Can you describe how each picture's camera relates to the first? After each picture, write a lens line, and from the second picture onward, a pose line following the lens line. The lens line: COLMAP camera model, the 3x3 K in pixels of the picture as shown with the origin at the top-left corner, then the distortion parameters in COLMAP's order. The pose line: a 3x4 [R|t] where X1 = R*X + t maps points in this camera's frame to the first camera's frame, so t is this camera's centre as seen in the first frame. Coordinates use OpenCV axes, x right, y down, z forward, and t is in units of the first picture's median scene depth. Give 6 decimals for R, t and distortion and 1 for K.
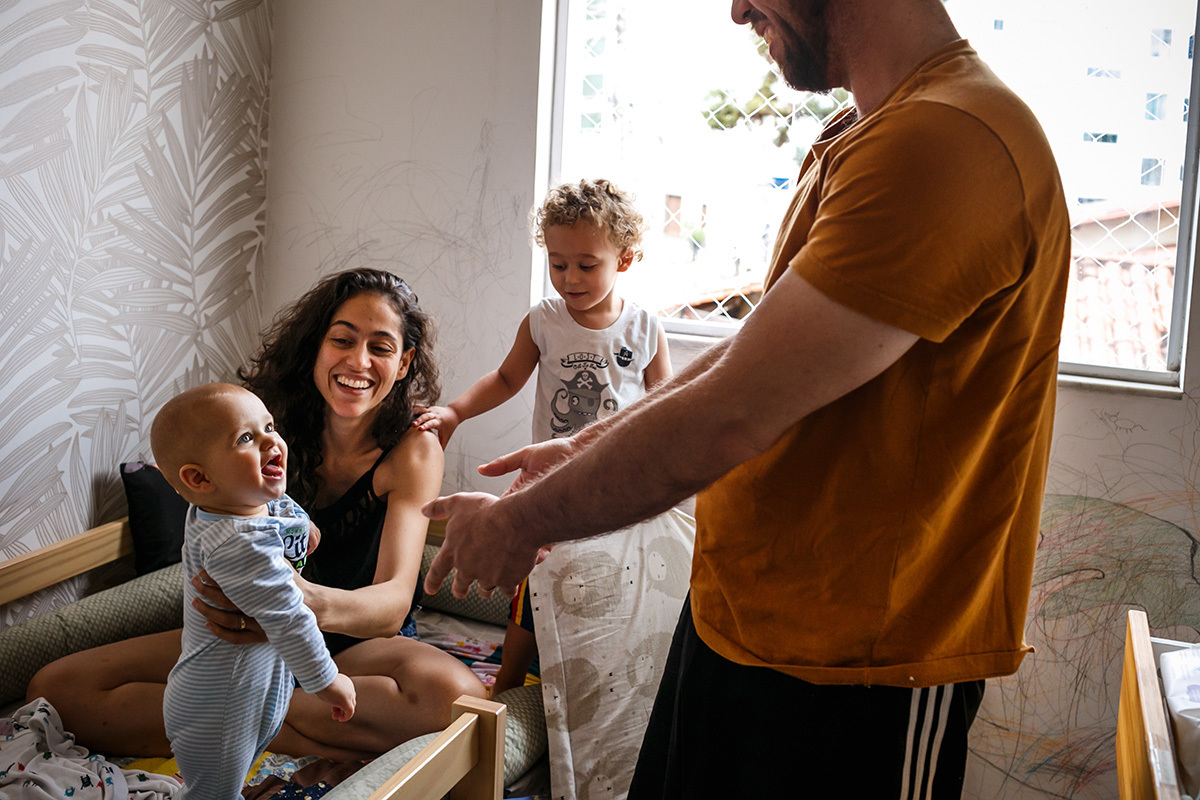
lens RADIAL K [[1213.8, 0, 598.3], [0, 1213.8, 396.2], [0, 0, 1]] dist [0.018542, 0.000000]
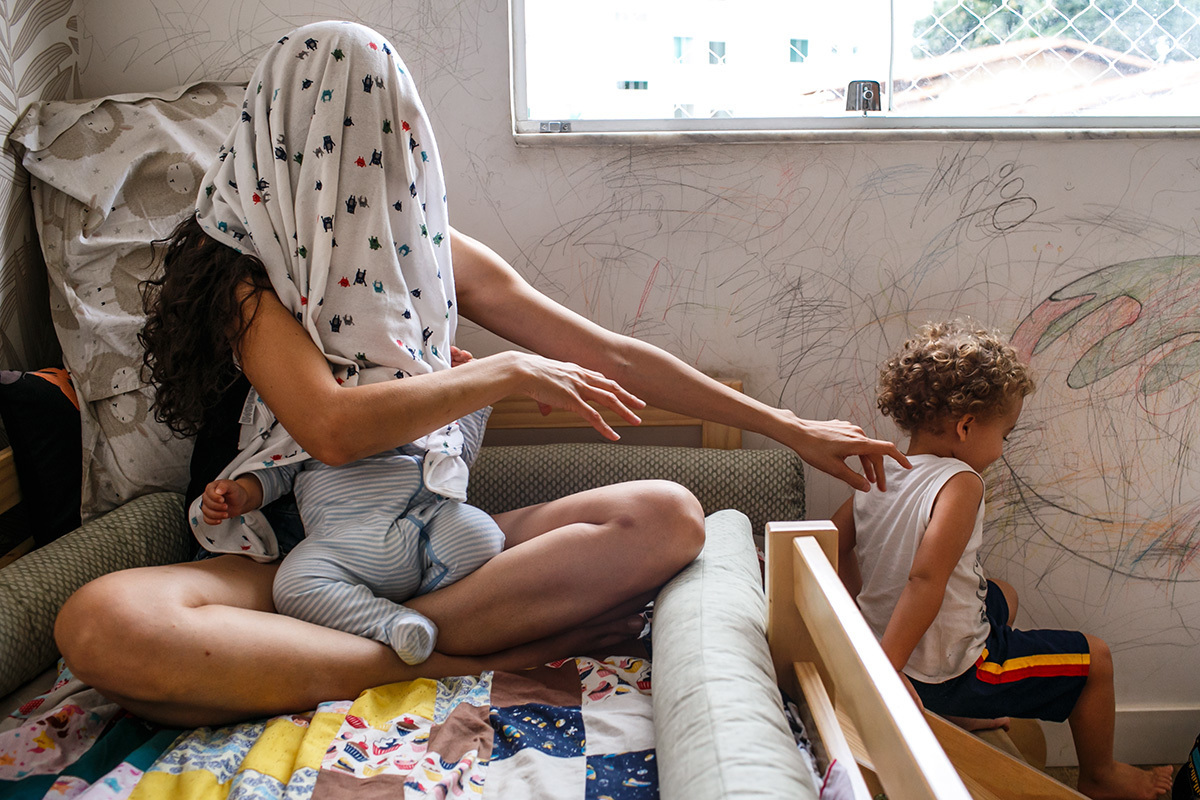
lens RADIAL K [[1213.8, 0, 602.5], [0, 1213.8, 404.4], [0, 0, 1]] dist [0.018542, 0.000000]
pose [[0.917817, -0.134394, 0.373563, -0.362794], [0.122650, 0.990916, 0.055154, 0.086433], [-0.377582, -0.004804, 0.925964, 0.287546]]
